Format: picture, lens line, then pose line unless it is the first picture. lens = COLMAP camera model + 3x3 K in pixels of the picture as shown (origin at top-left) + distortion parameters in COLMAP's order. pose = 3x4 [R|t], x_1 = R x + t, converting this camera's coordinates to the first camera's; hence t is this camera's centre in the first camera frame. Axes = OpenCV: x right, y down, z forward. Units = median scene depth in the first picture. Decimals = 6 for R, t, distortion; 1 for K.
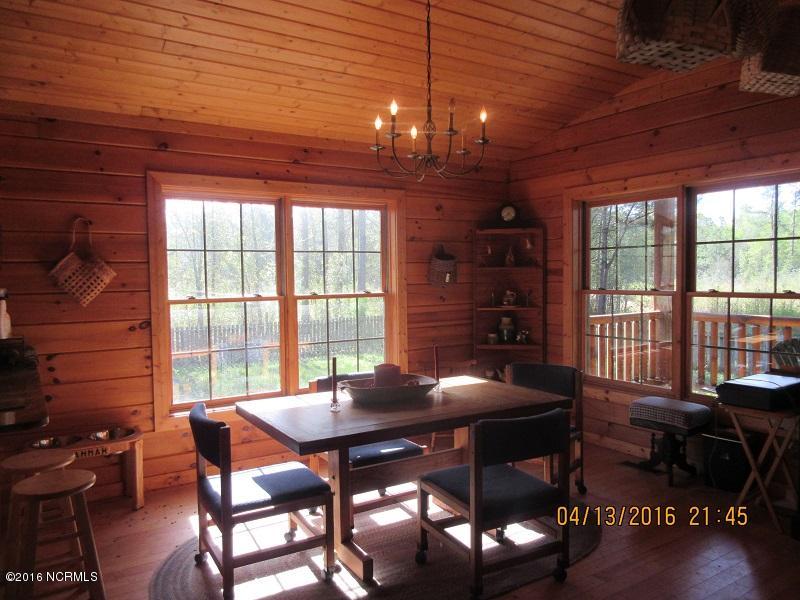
lens RADIAL K [[594.9, 0, 399.1], [0, 594.9, 302.3], [0, 0, 1]] dist [0.017669, -0.018027]
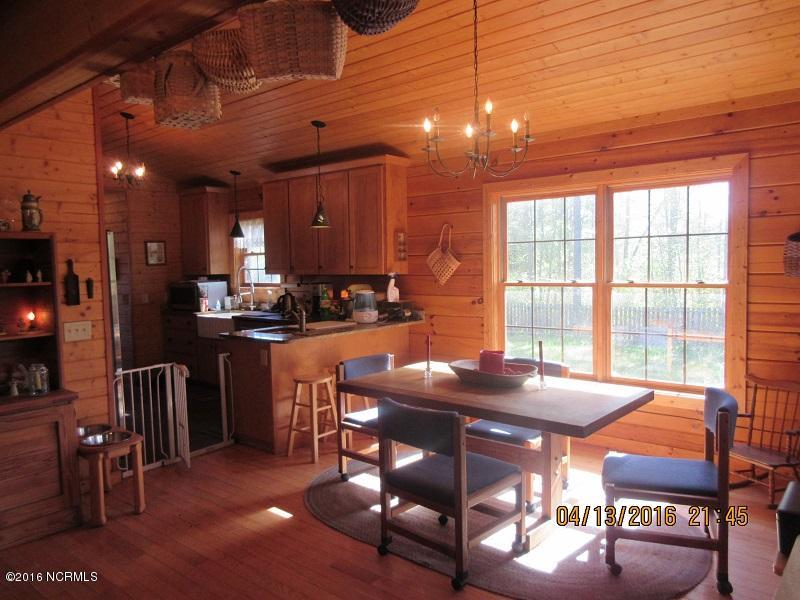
lens RADIAL K [[594.9, 0, 437.1], [0, 594.9, 302.0], [0, 0, 1]] dist [0.017669, -0.018027]
pose [[0.337125, 0.065464, -0.939181, 0.870781], [-0.032493, 0.997794, 0.057886, -0.036259], [0.940899, 0.011002, 0.338508, 0.504793]]
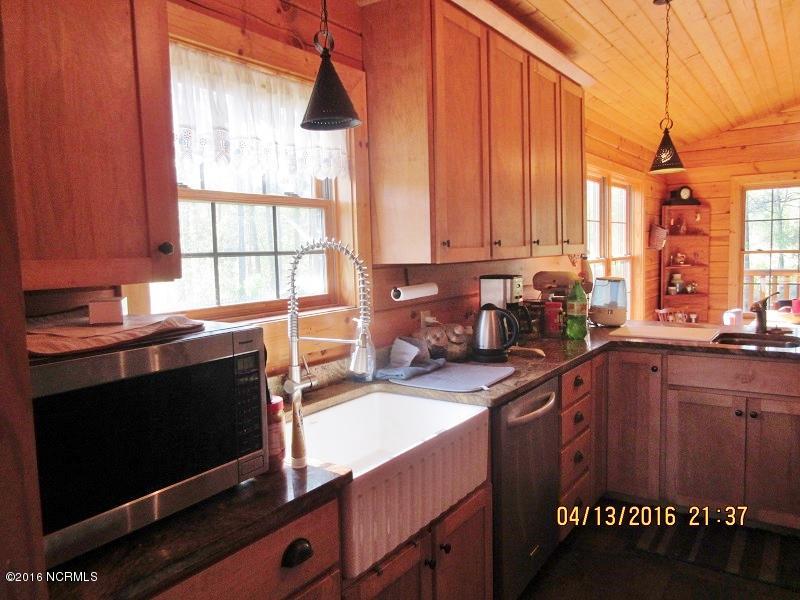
lens RADIAL K [[594.9, 0, 399.7], [0, 594.9, 301.9], [0, 0, 1]] dist [0.017669, -0.018027]
pose [[0.913663, -0.057766, 0.402348, -1.296200], [0.041117, 0.997907, 0.049902, -0.006420], [-0.404389, -0.029050, 0.914126, 0.080422]]
